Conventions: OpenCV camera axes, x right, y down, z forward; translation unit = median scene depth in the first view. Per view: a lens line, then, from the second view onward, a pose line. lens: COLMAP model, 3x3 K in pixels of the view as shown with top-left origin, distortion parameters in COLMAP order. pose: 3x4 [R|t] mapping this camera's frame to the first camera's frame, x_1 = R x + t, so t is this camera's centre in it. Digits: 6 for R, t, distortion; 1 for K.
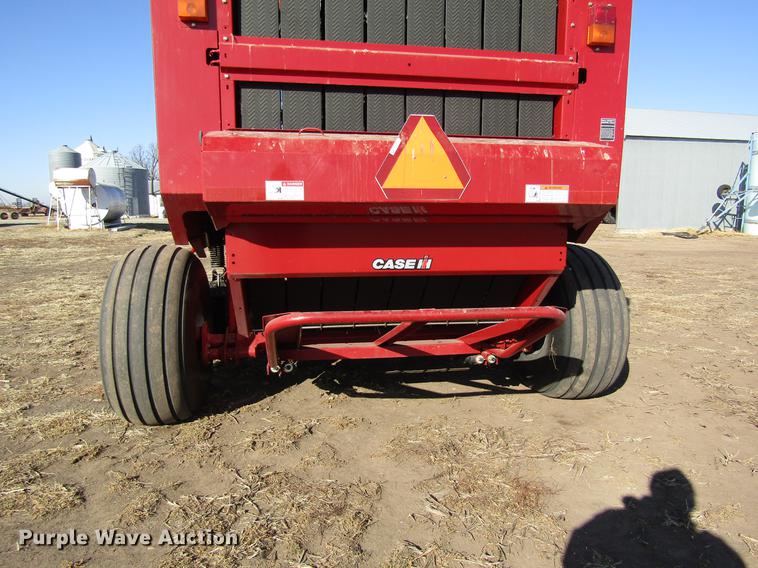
lens RADIAL K [[537.8, 0, 380.0], [0, 537.8, 283.1], [0, 0, 1]] dist [-0.015888, 0.009797]
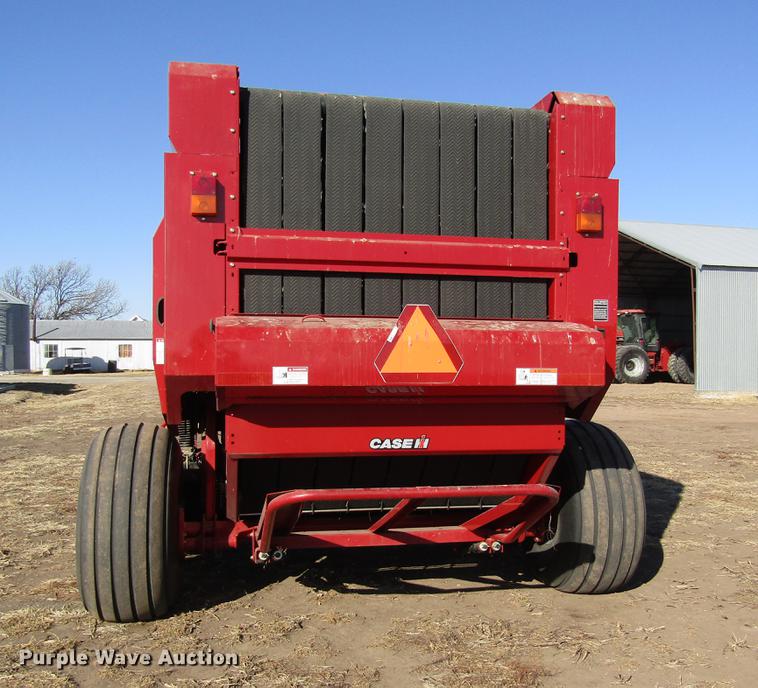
lens RADIAL K [[801.9, 0, 397.6], [0, 801.9, 371.0], [0, 0, 1]] dist [-0.018327, 0.000000]
pose [[0.999165, 0.001406, 0.040843, -0.022966], [0.003602, 0.992487, -0.122296, 0.012835], [-0.040708, 0.122341, 0.991653, -0.488012]]
